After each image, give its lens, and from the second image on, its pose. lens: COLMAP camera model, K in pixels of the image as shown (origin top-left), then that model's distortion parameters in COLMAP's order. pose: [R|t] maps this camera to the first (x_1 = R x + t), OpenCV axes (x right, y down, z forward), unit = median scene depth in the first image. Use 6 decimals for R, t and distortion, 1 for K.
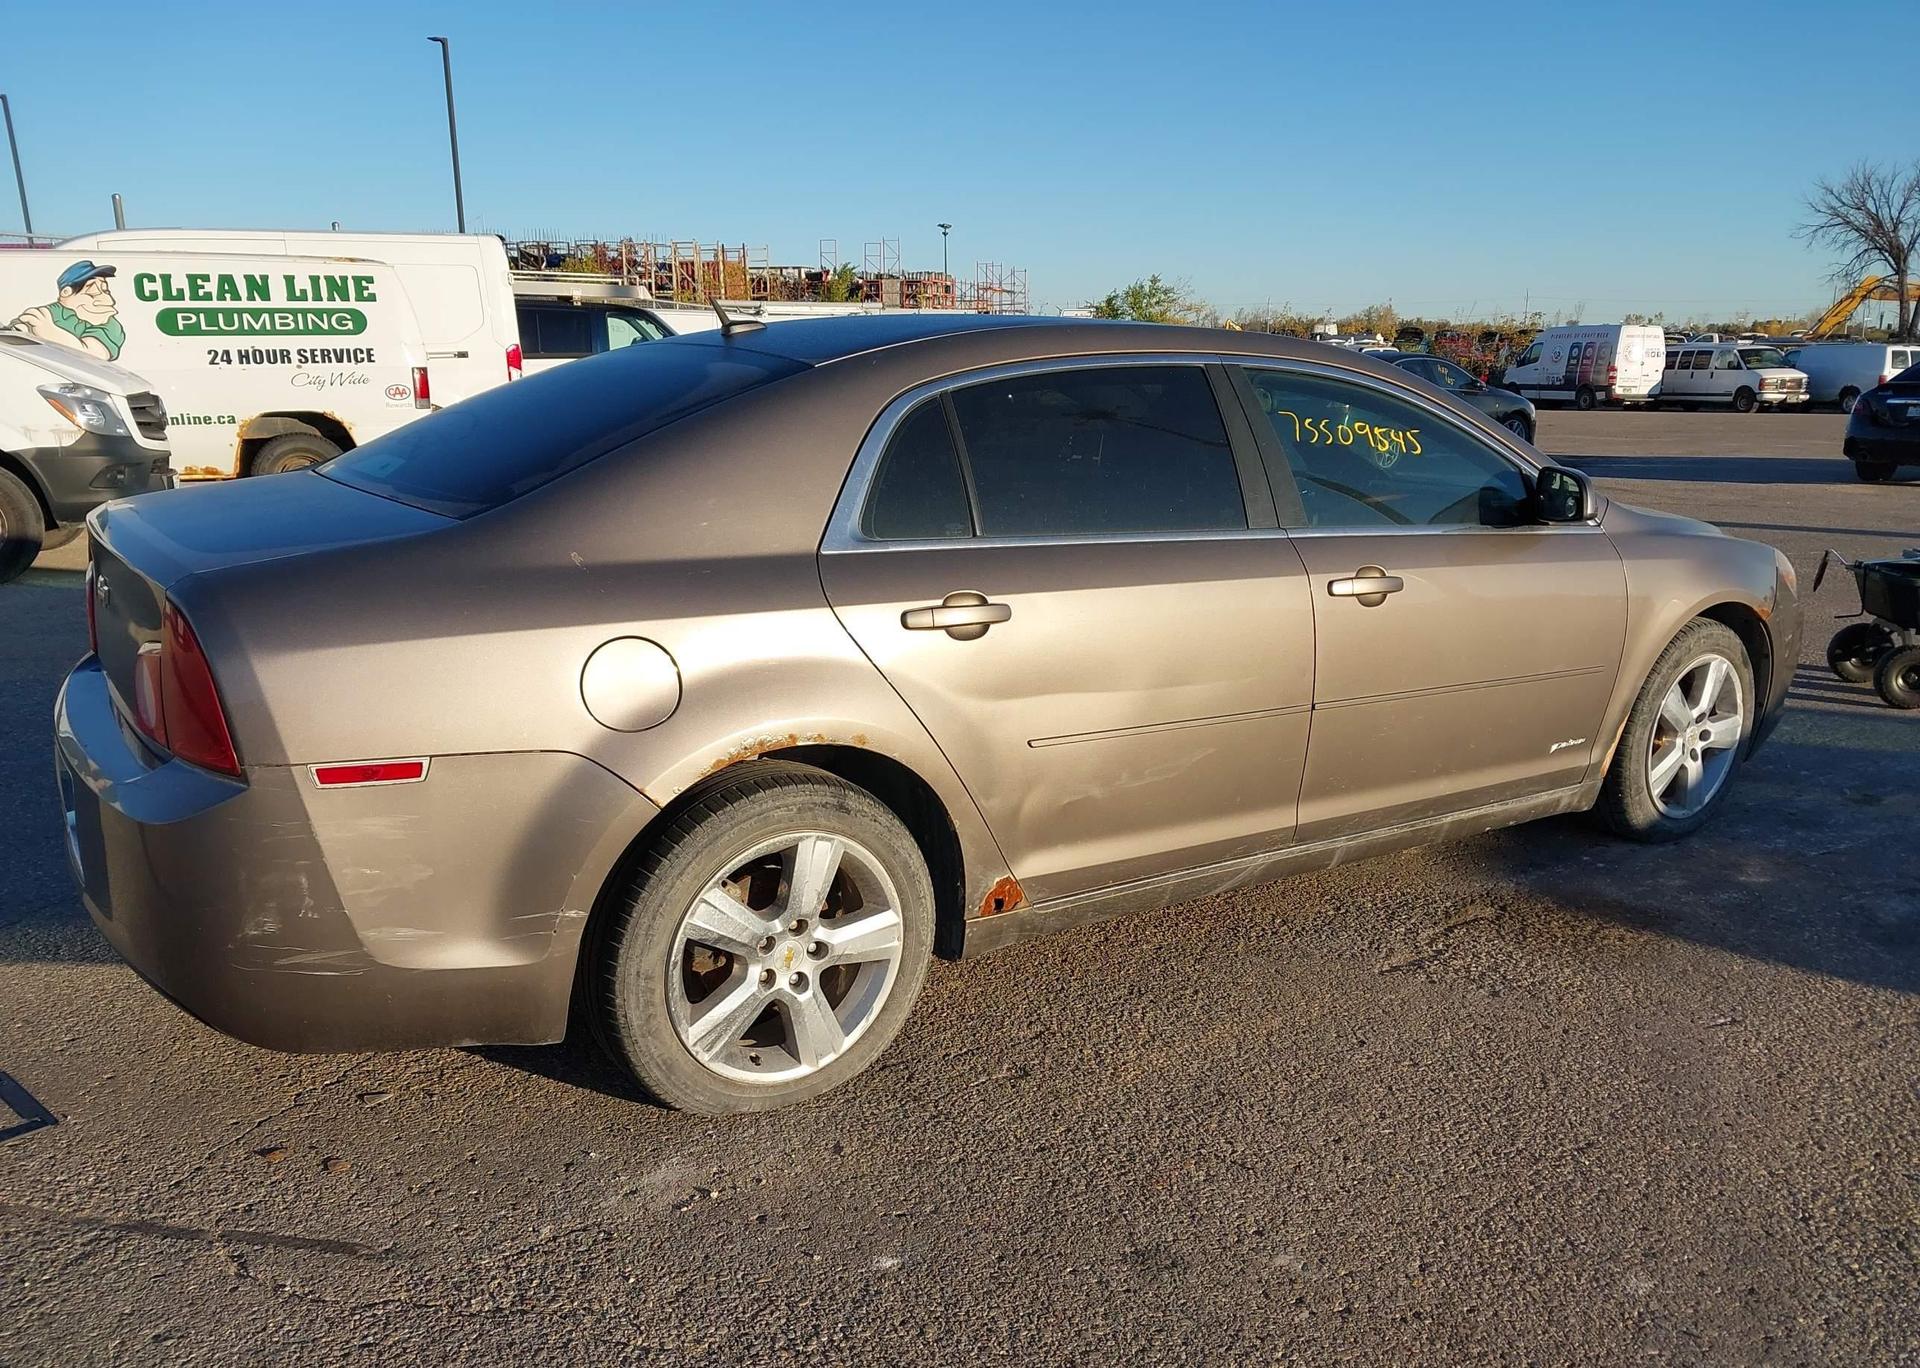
lens RADIAL K [[1490.4, 0, 967.5], [0, 1490.4, 760.7], [0, 0, 1]] dist [0.012408, -0.017915]
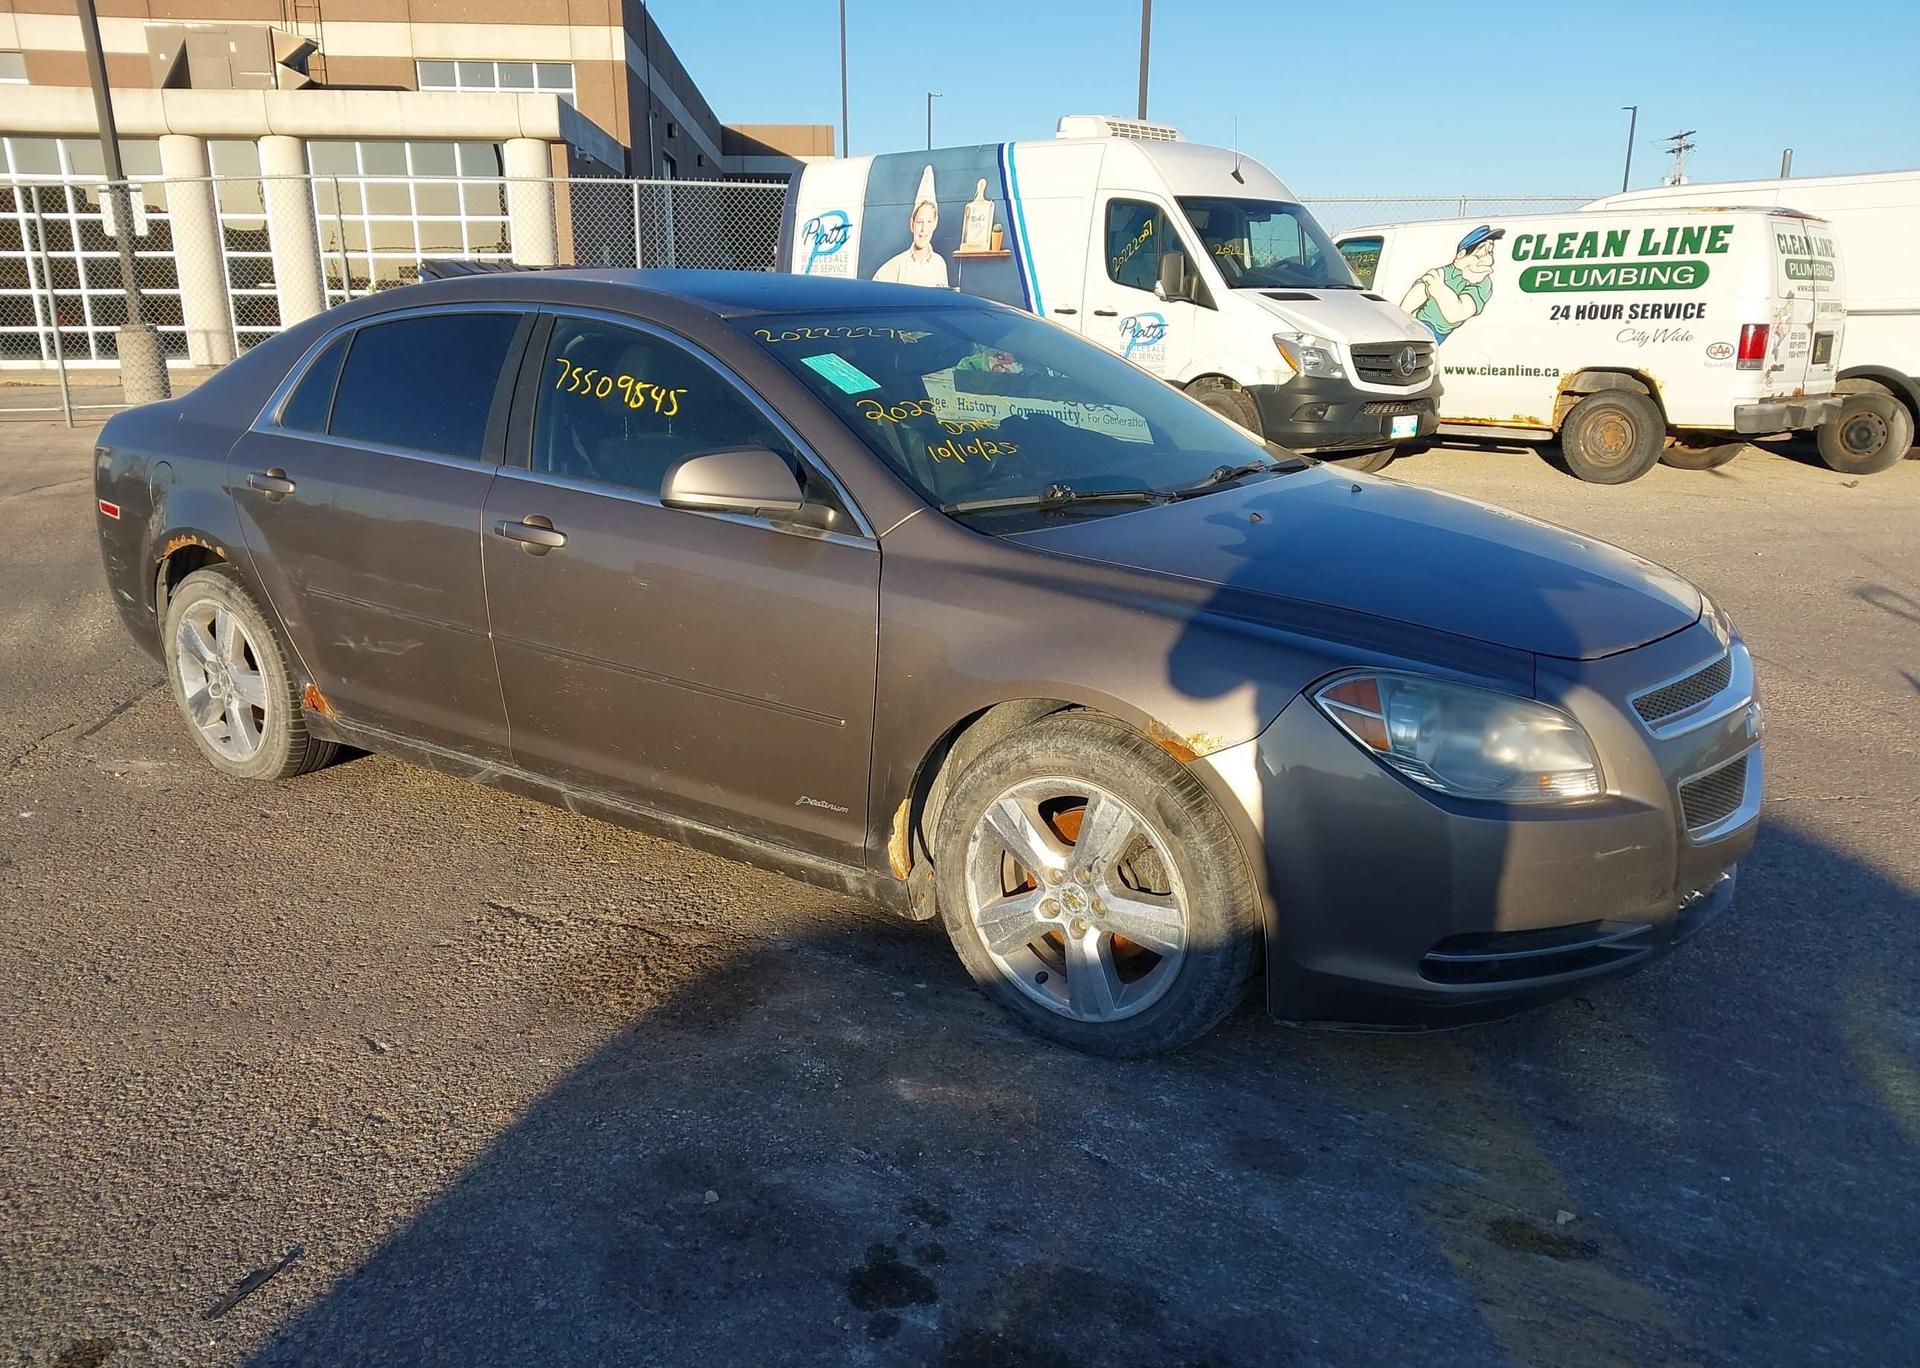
lens RADIAL K [[1486.6, 0, 959.9], [0, 1486.6, 757.4], [0, 0, 1]] dist [0.006291, 0.004295]
pose [[0.352761, 0.269805, -0.895971, 0.371359], [-0.247682, 0.950298, 0.188647, -0.066179], [0.902338, 0.155368, 0.402054, 0.247736]]
